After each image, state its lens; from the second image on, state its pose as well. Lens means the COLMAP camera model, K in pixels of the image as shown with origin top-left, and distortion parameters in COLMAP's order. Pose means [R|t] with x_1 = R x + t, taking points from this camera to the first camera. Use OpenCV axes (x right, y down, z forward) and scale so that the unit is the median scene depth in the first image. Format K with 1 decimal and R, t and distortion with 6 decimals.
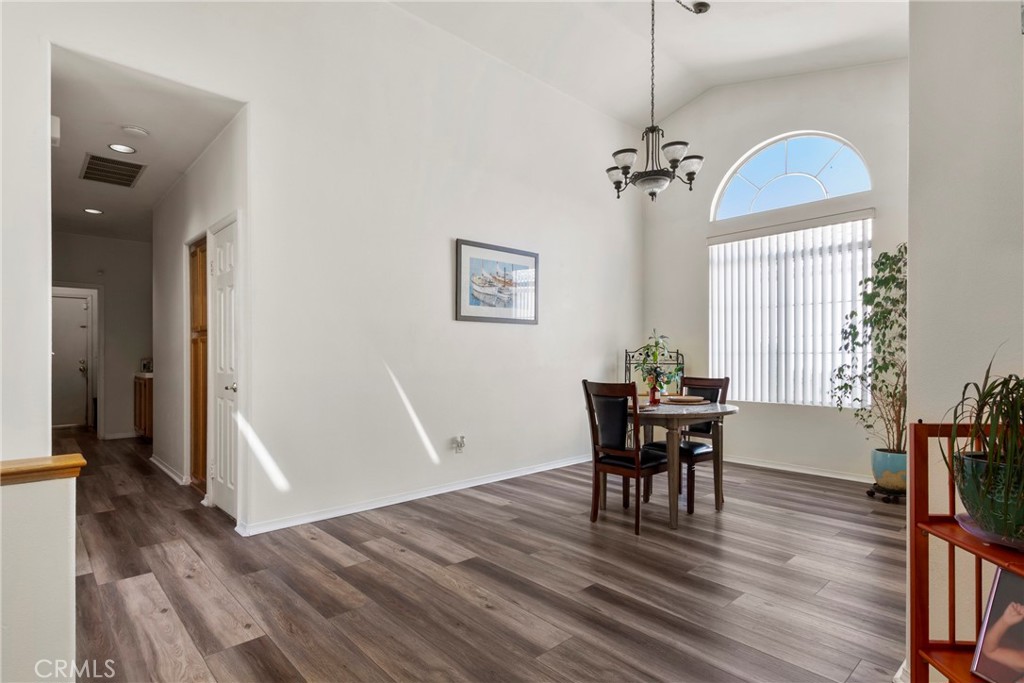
lens RADIAL K [[533.7, 0, 504.2], [0, 533.7, 347.2], [0, 0, 1]] dist [0.007393, 0.000067]
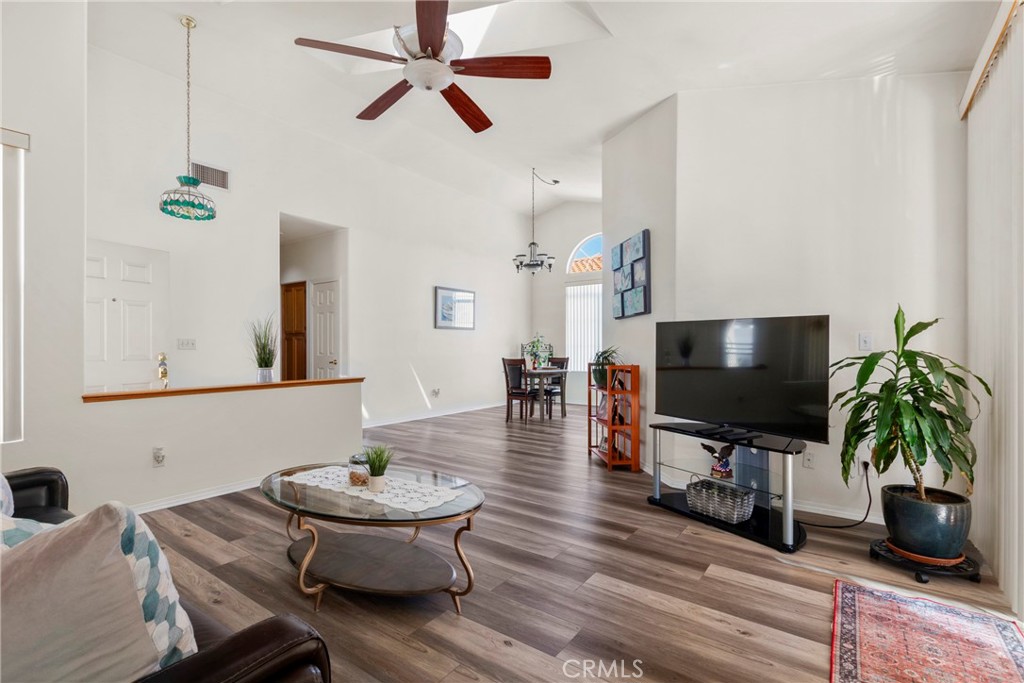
lens RADIAL K [[473.2, 0, 517.2], [0, 473.2, 341.8], [0, 0, 1]] dist [0.006158, -0.002322]
pose [[0.977458, 0.000304, 0.211129, -0.187521], [-0.000672, 0.999998, 0.001667, -0.006581], [-0.211128, -0.001771, 0.977457, -0.841854]]
